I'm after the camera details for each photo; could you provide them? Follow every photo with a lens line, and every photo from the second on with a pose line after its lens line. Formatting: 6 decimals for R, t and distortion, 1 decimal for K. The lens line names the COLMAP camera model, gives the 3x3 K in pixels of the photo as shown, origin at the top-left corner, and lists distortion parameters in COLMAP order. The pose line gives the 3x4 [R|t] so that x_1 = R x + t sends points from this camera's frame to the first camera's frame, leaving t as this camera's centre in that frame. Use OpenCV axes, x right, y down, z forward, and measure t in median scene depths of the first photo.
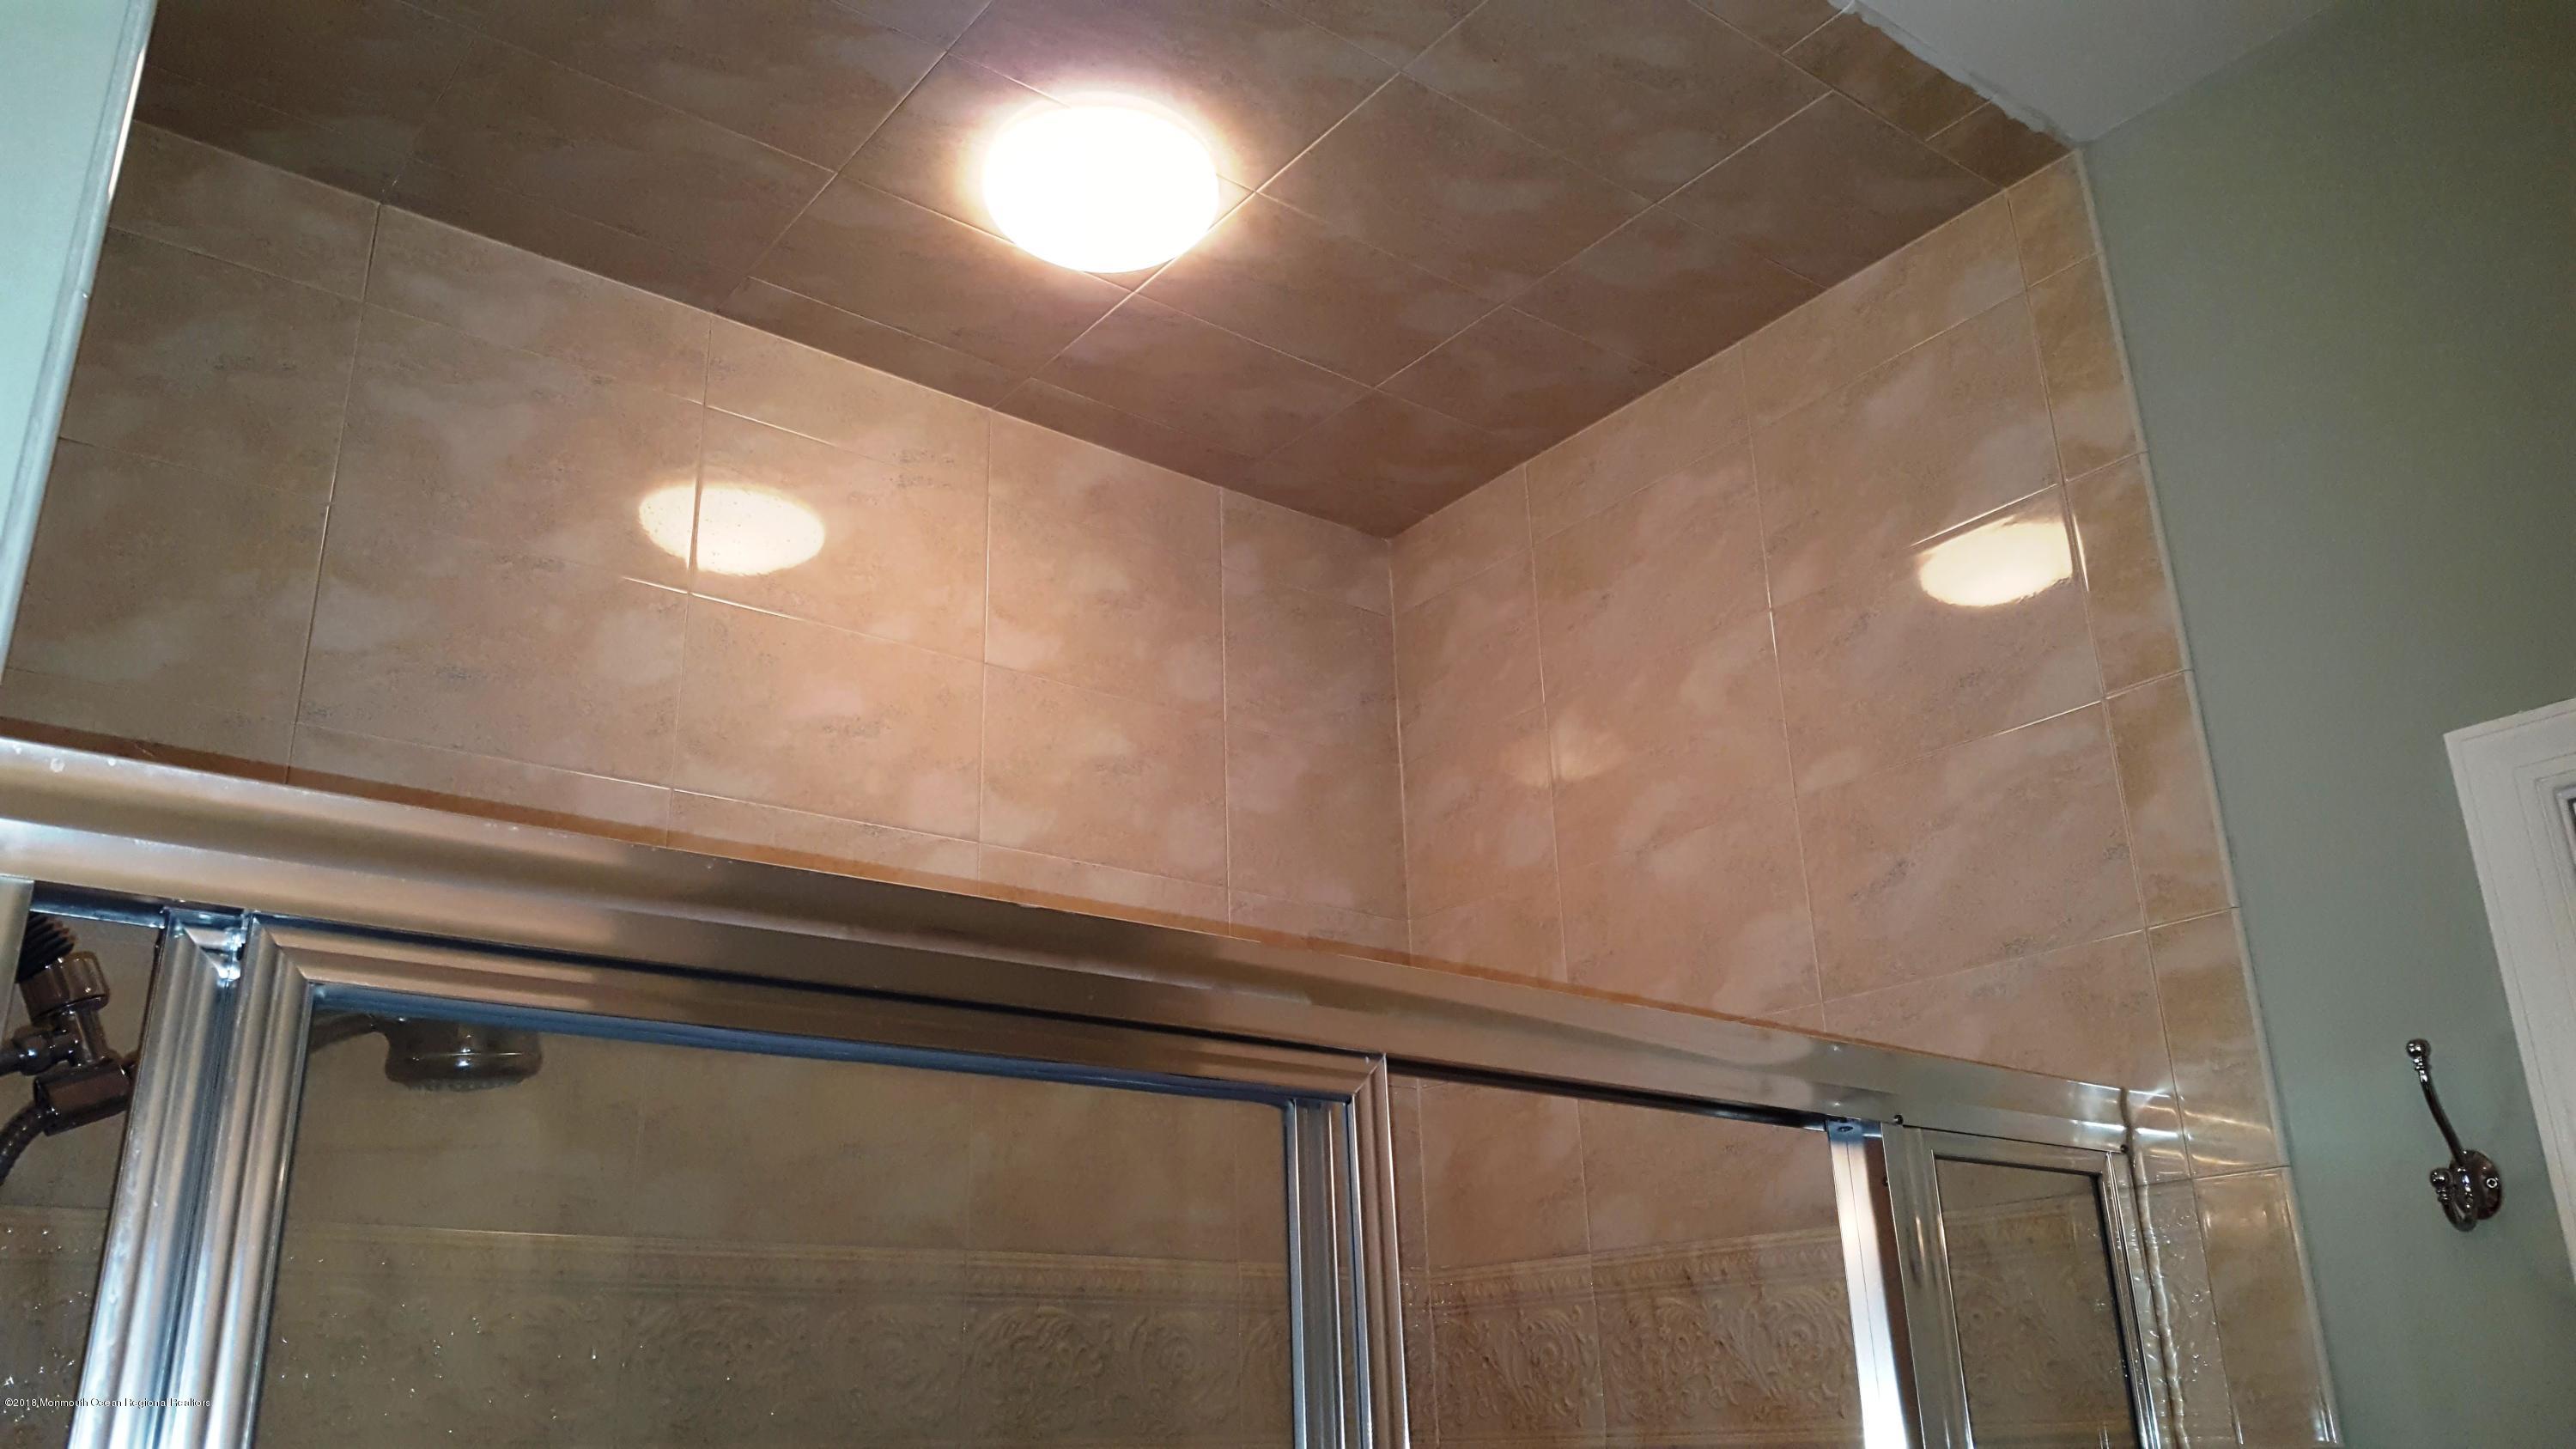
lens RADIAL K [[1947.8, 0, 1286.9], [0, 1947.8, 743.0], [0, 0, 1]] dist [0.135577, -0.268895]
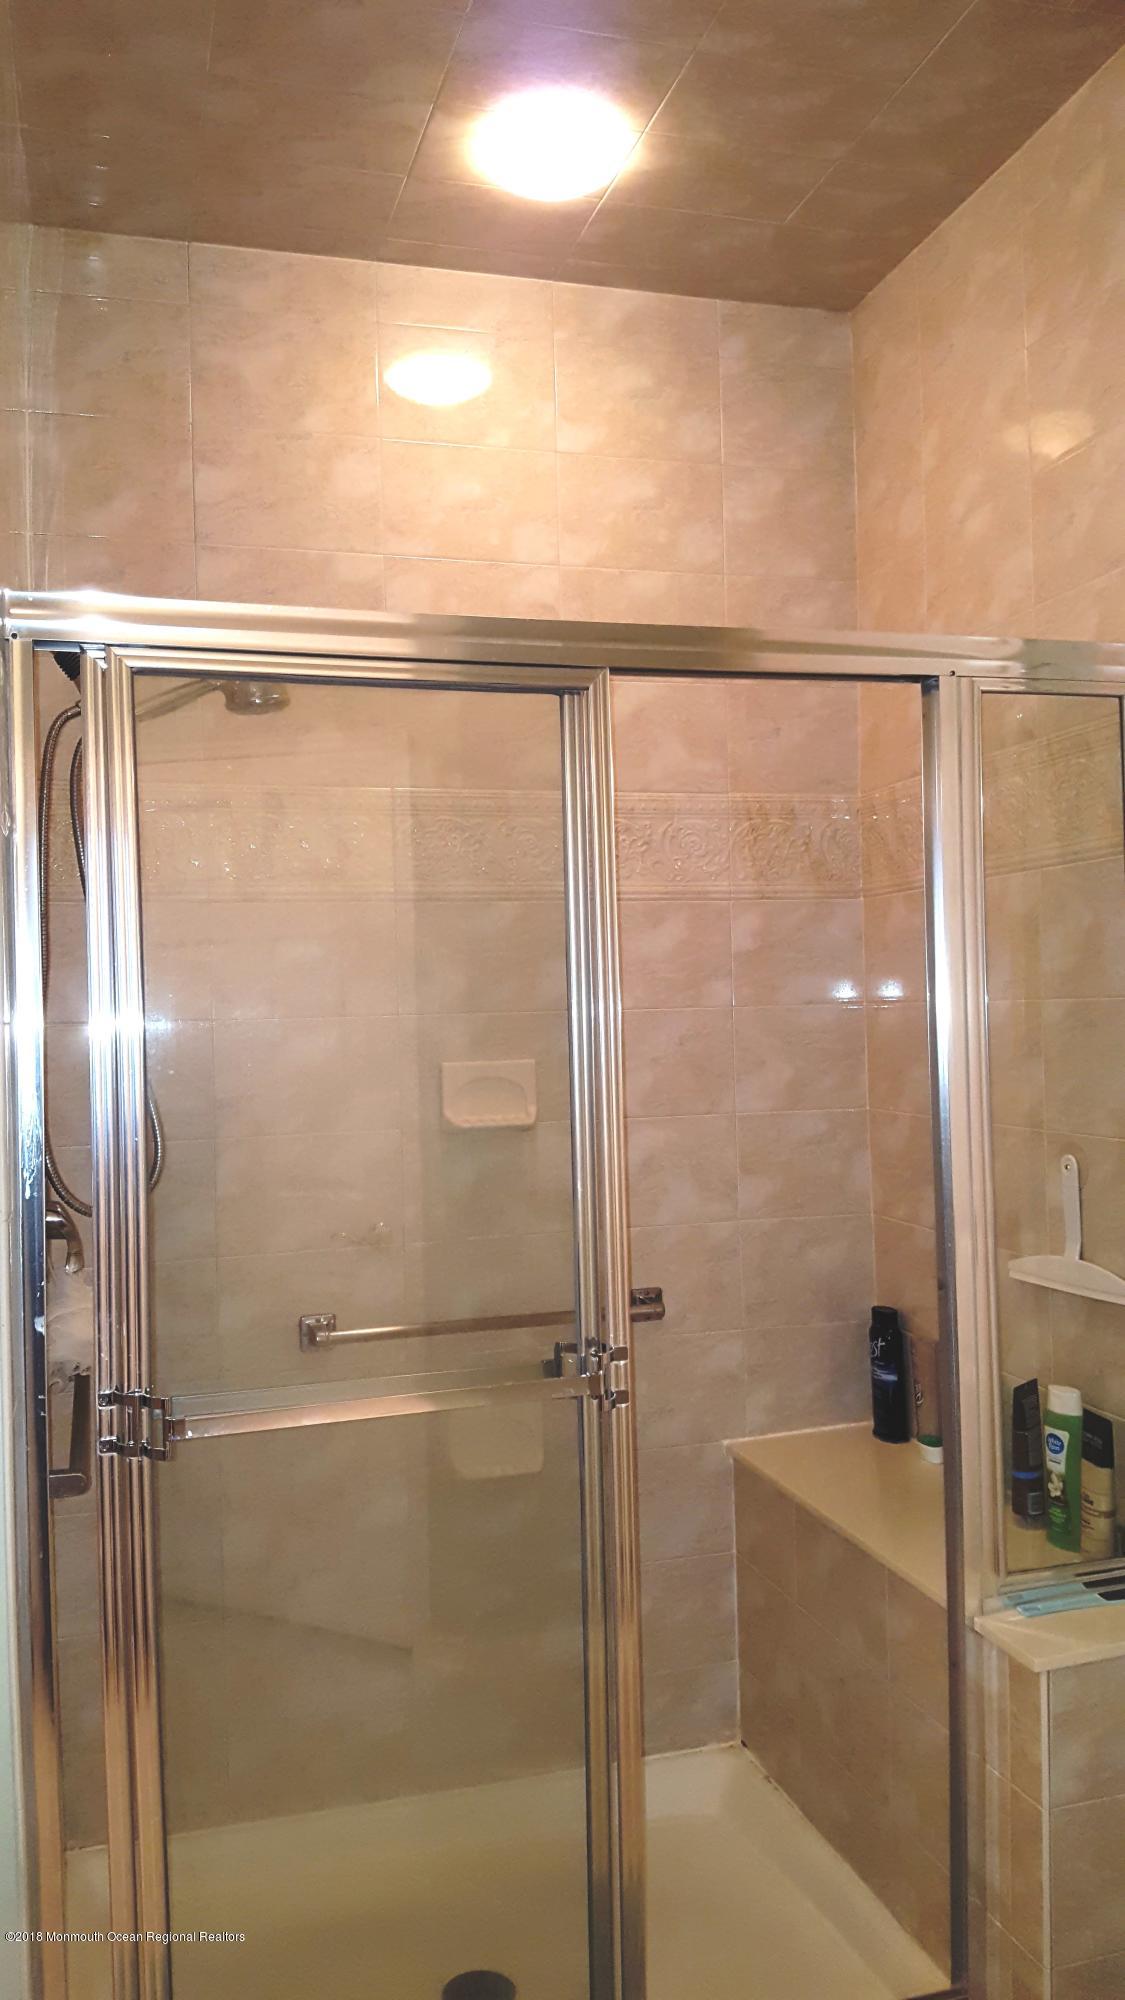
lens RADIAL K [[1512.0, 0, 536.2], [0, 1512.0, 999.7], [0, 0, 1]] dist [0.135577, -0.268895]
pose [[0.930308, -0.004639, -0.366750, 0.310217], [0.130250, 0.938925, 0.318519, -0.020386], [0.342873, -0.344090, 0.874094, -0.321407]]
